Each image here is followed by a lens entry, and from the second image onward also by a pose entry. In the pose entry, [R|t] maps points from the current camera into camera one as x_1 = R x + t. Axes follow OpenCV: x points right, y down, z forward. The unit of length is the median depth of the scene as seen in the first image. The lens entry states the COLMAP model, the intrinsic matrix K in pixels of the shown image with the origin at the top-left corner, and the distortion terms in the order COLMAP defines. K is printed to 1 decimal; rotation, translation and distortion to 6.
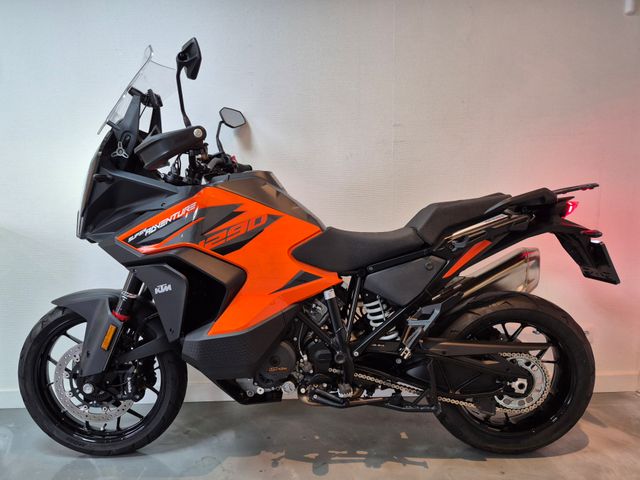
lens RADIAL K [[513.4, 0, 320.0], [0, 513.4, 240.0], [0, 0, 1]] dist [0.007813, 0.000800]
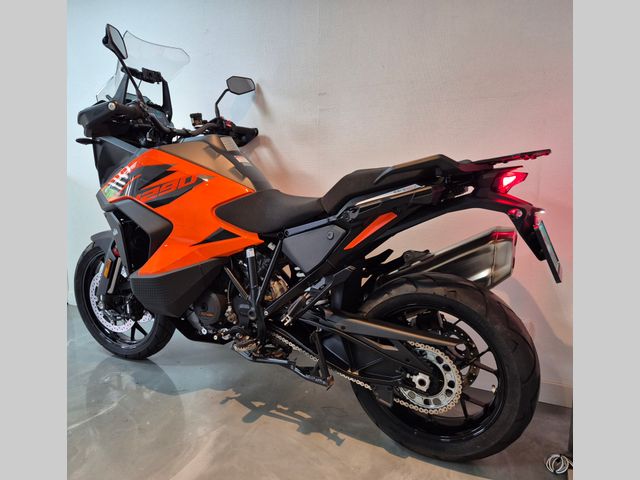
lens RADIAL K [[513.4, 0, 320.0], [0, 513.4, 240.0], [0, 0, 1]] dist [0.007813, 0.000800]
pose [[0.853205, 0.099676, -0.511962, 0.667145], [-0.063534, 0.994122, 0.087666, -0.022335], [0.517691, -0.042270, 0.854523, 0.172942]]
